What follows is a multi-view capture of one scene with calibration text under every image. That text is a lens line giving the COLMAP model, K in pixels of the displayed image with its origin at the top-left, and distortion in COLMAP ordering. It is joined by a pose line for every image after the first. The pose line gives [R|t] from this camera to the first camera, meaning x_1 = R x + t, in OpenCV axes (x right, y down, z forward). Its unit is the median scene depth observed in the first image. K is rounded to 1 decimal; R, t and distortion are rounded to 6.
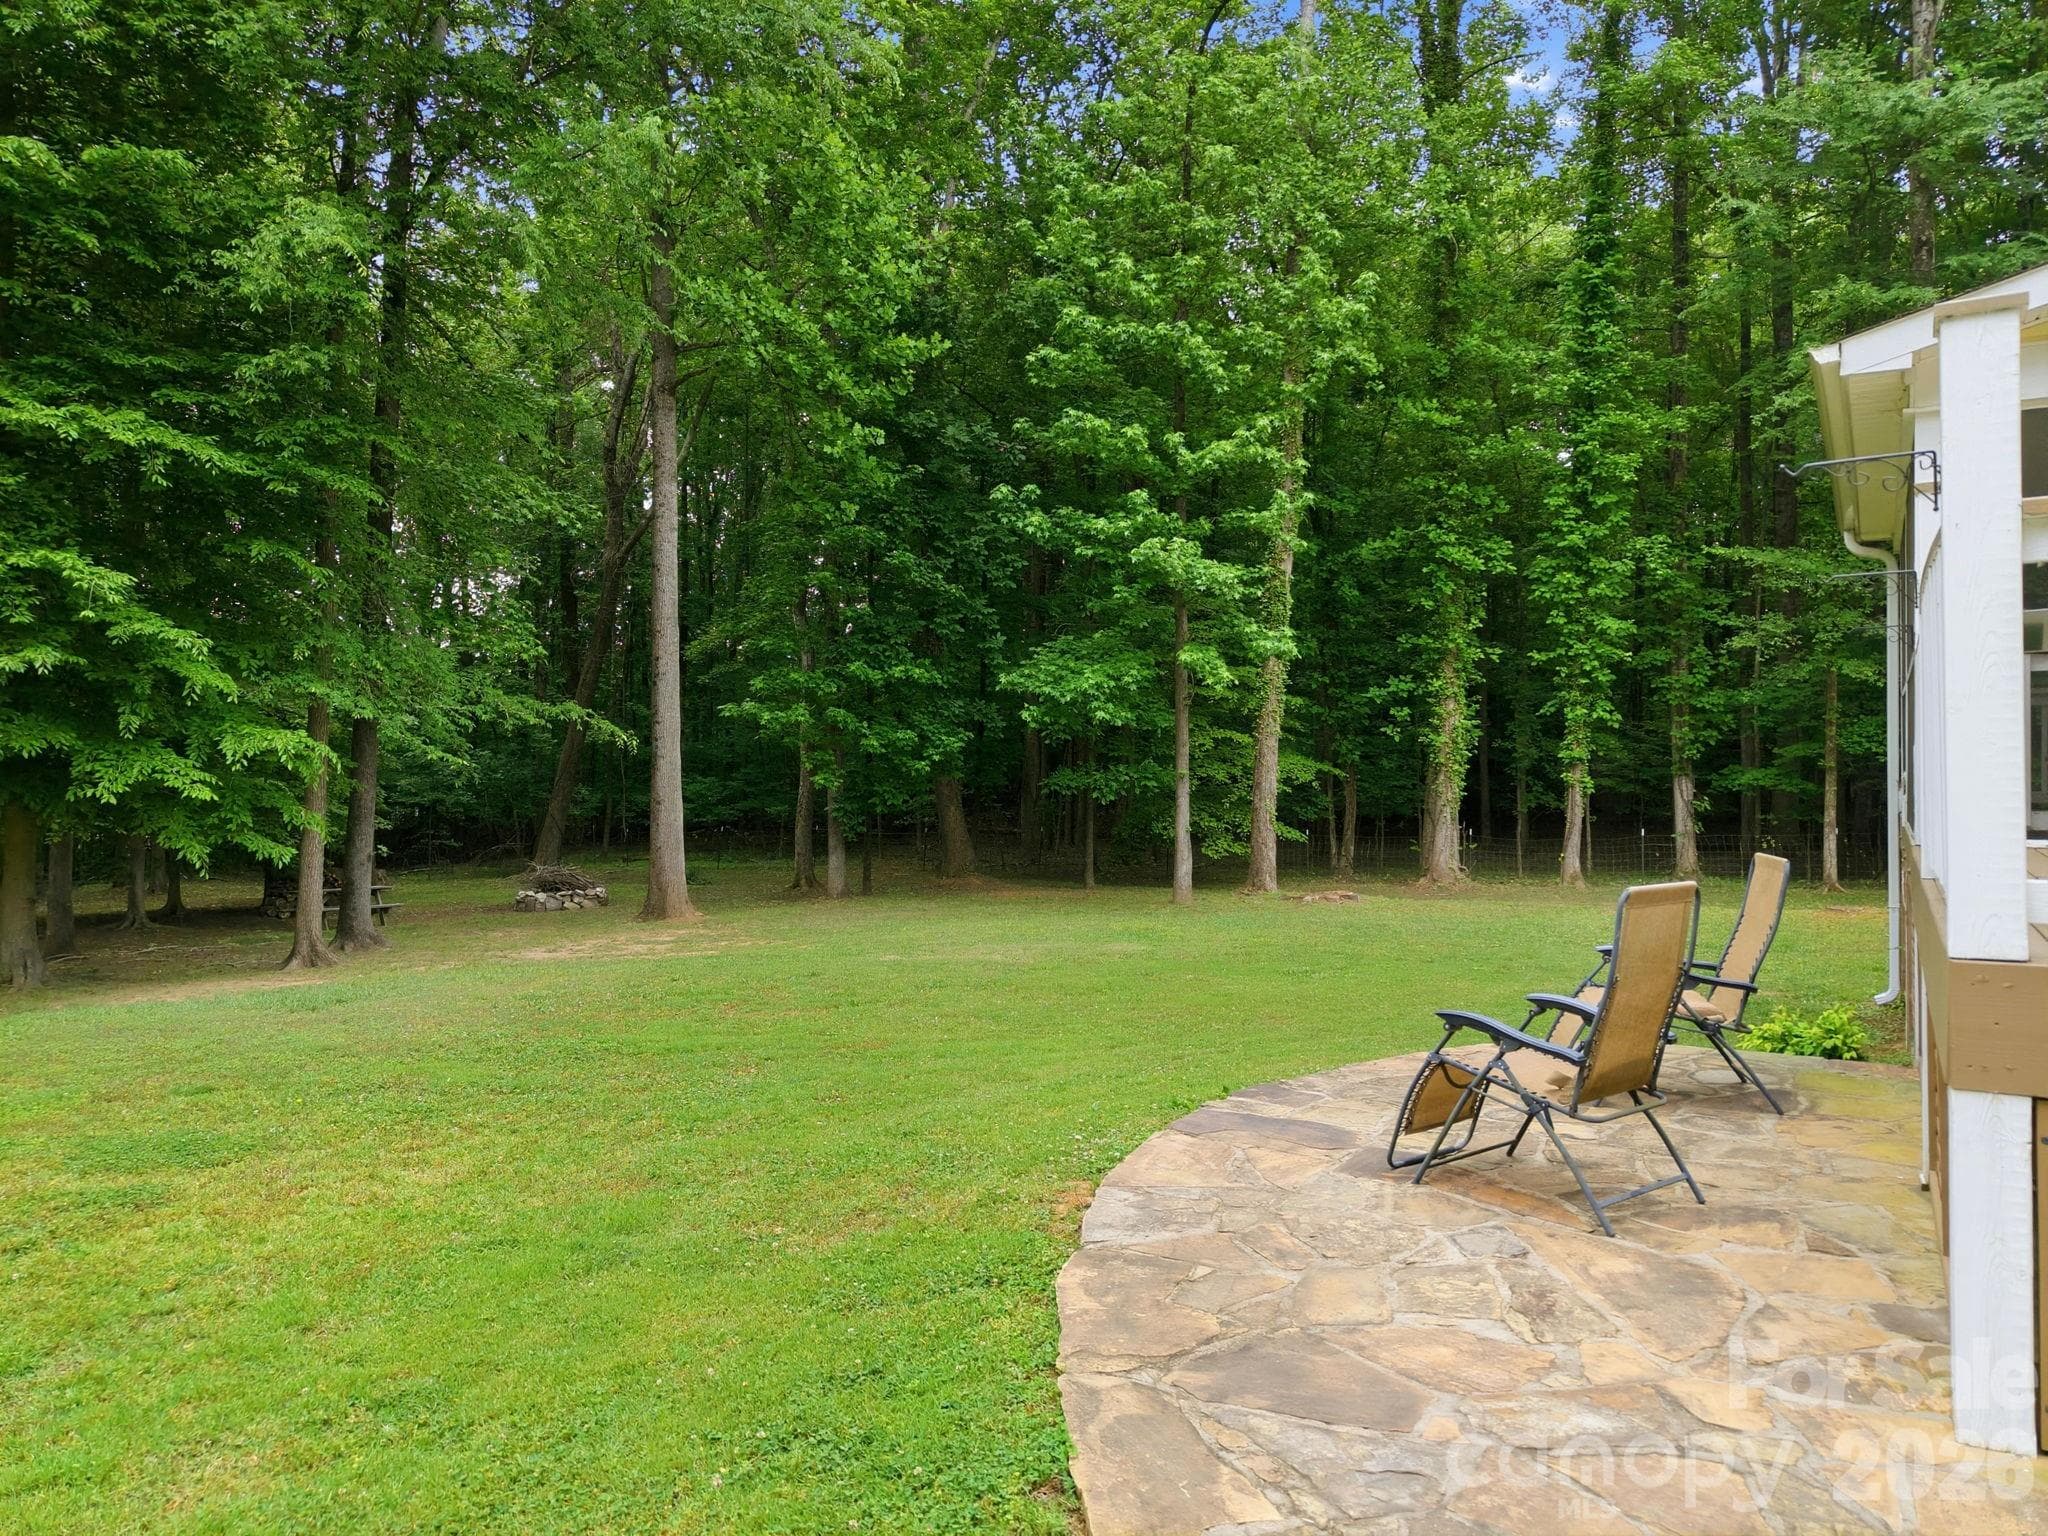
lens RADIAL K [[1385.2, 0, 1017.3], [0, 1385.2, 763.0], [0, 0, 1]] dist [0.032907, -0.081733]
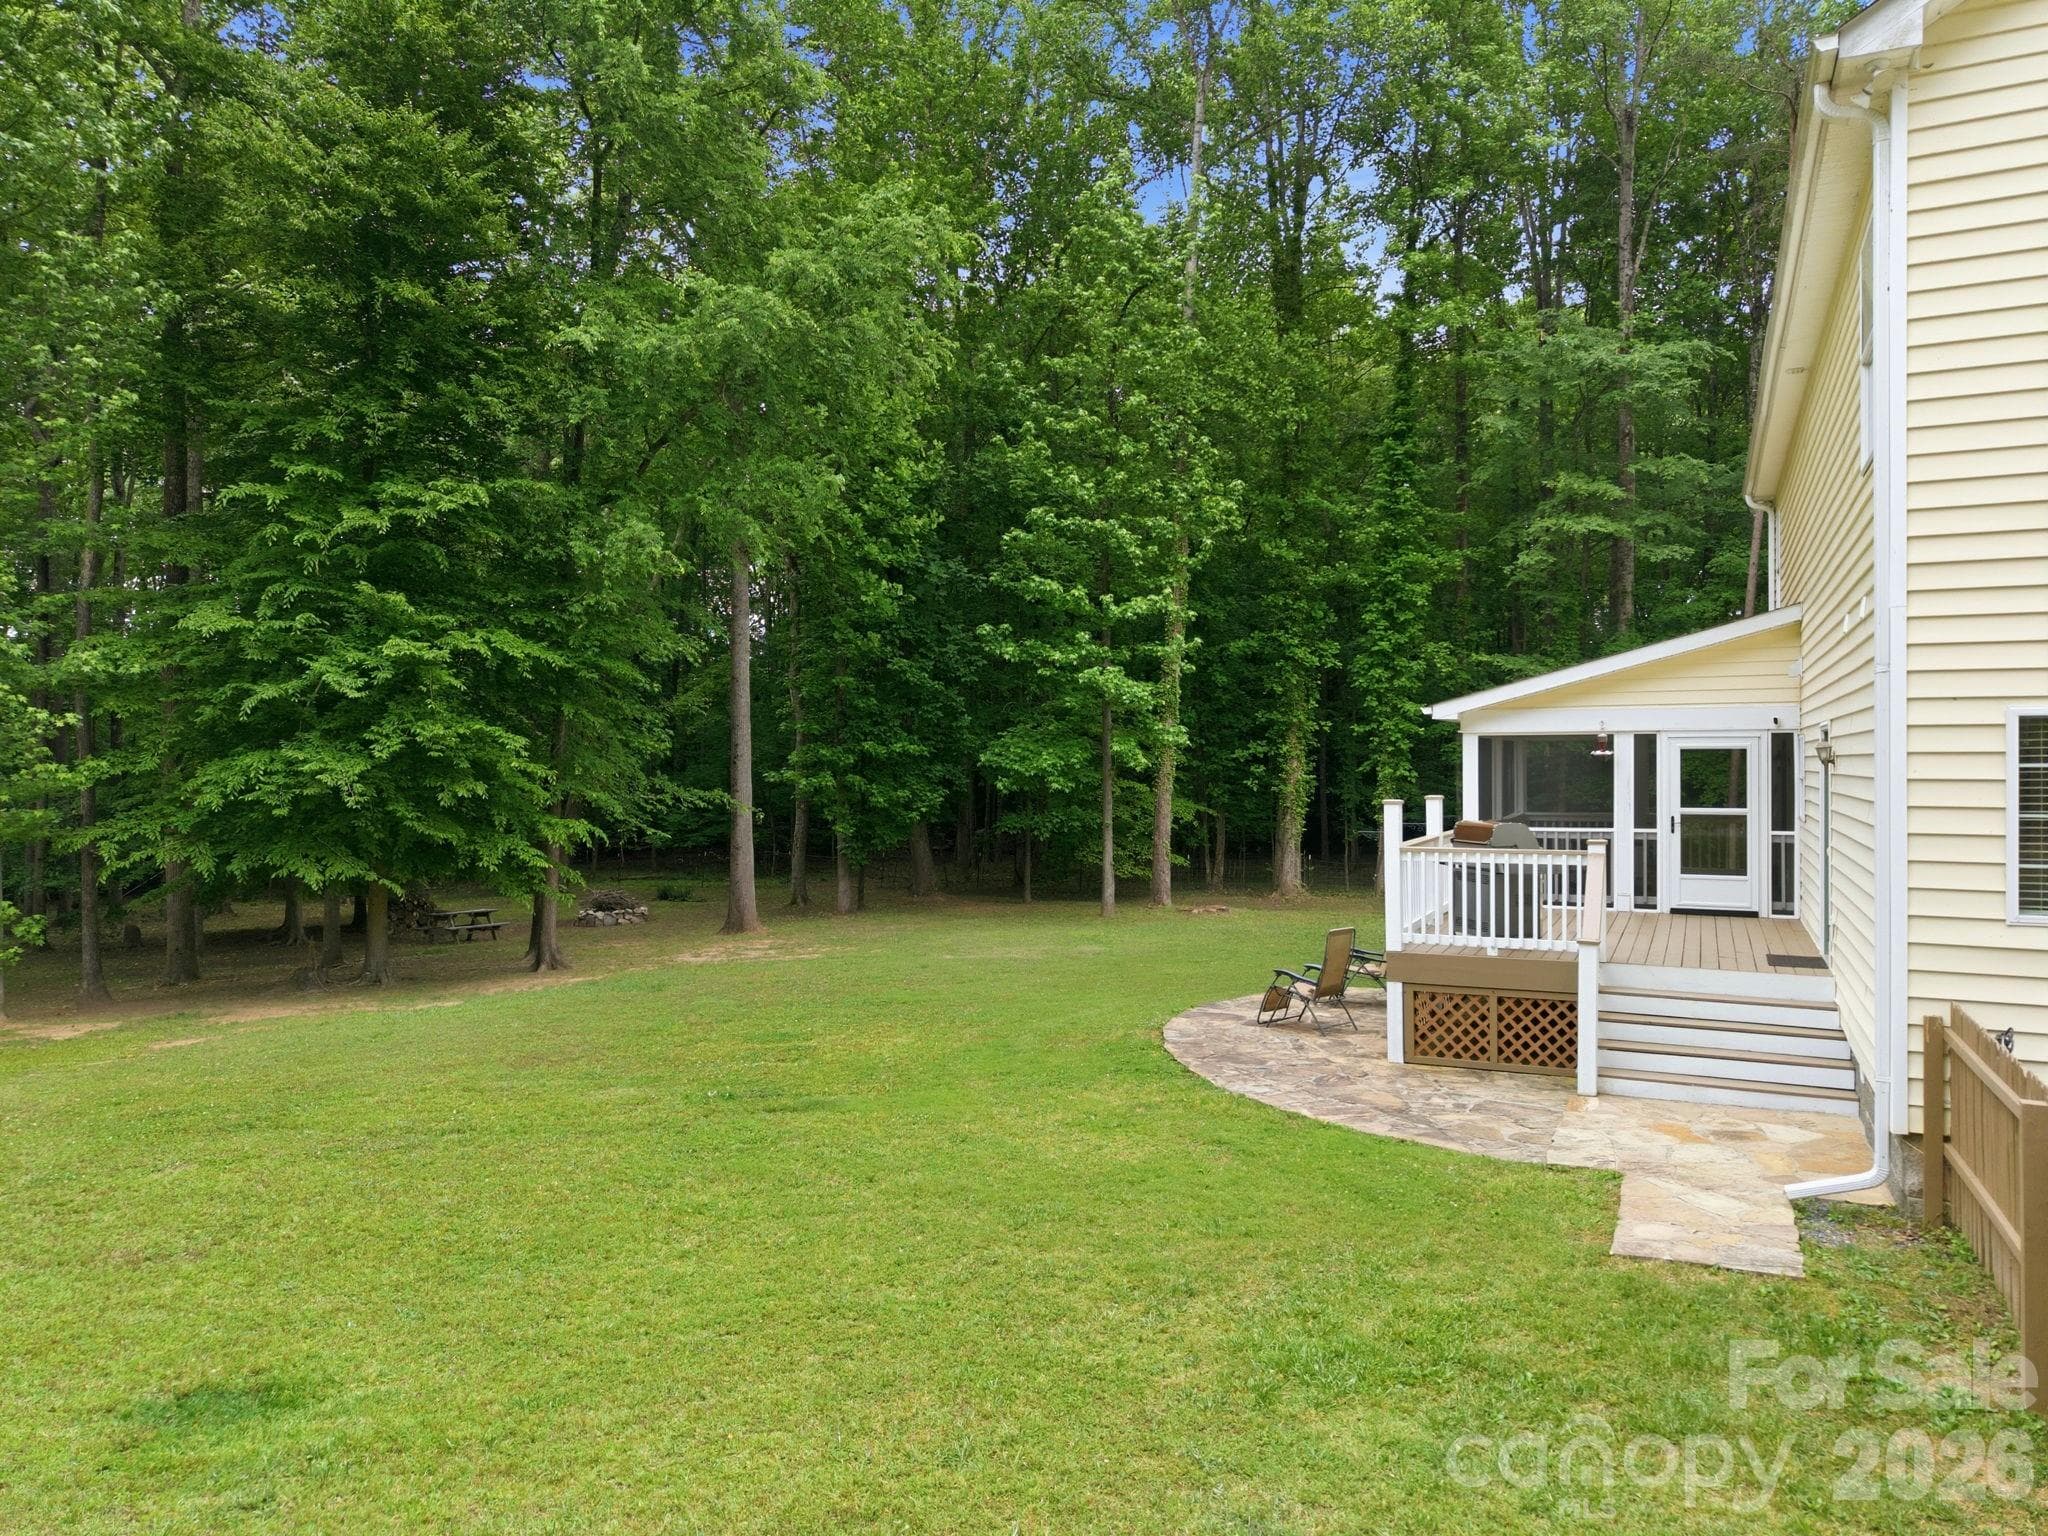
lens RADIAL K [[1355.5, 0, 1024.0], [0, 1355.5, 768.0], [0, 0, 1]] dist [0.112103, -0.159082]
pose [[0.995049, -0.000881, 0.099379, -0.094767], [0.000712, 0.999998, 0.001739, -0.047327], [-0.099380, -0.001660, 0.995048, -0.338135]]
